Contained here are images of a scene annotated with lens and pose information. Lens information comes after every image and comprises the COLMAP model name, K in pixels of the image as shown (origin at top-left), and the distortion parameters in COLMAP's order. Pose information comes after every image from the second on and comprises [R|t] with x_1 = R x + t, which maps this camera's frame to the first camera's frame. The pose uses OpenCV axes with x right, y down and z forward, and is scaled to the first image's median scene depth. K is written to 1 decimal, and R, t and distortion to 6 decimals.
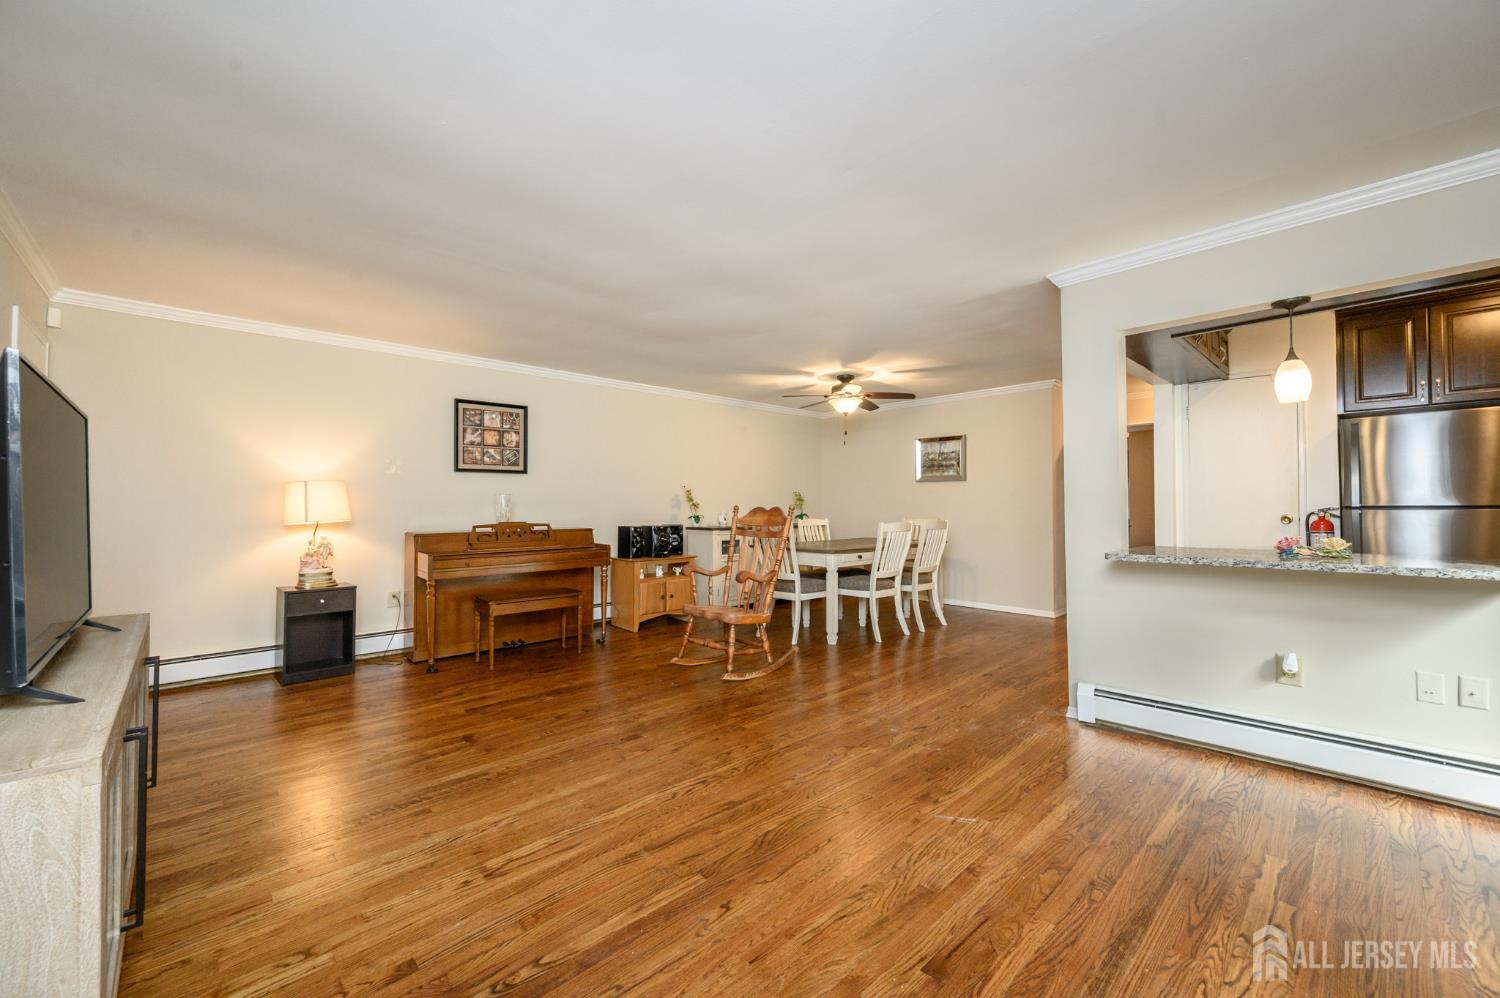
lens RADIAL K [[590.7, 0, 748.6], [0, 590.7, 496.1], [0, 0, 1]] dist [-0.000217, -0.000069]
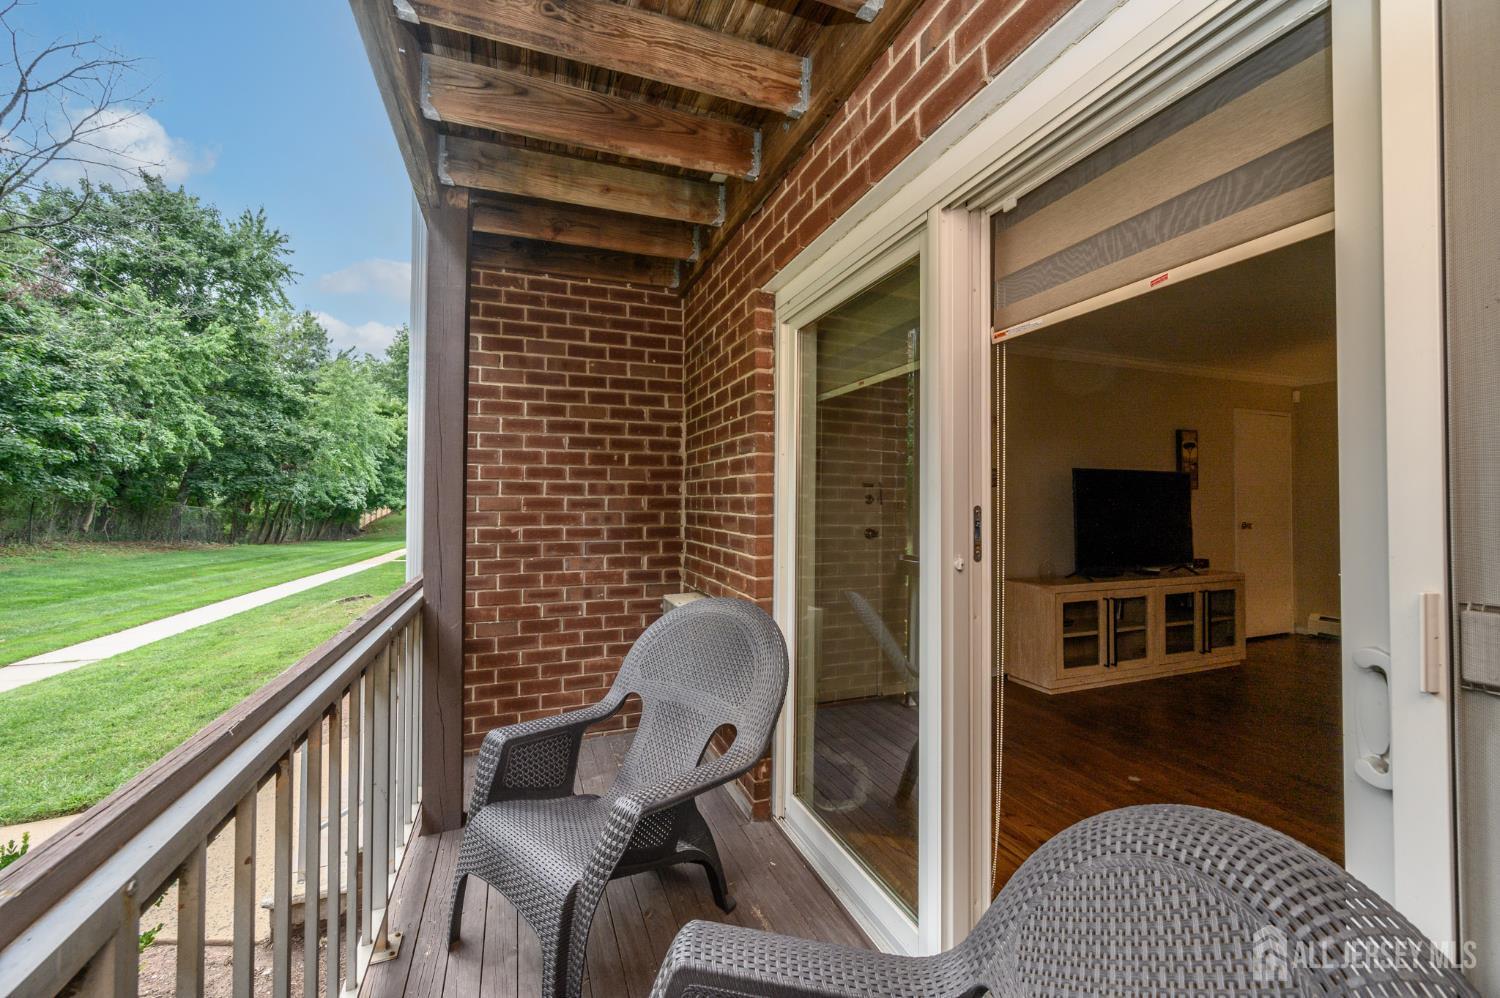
lens RADIAL K [[590.7, 0, 756.6], [0, 590.7, 491.7], [0, 0, 1]] dist [-0.000217, -0.000069]
pose [[-0.374907, -0.012034, -0.926984, 0.679794], [0.019746, 0.999585, -0.020963, -0.024738], [0.926852, -0.026163, -0.374513, 0.158982]]
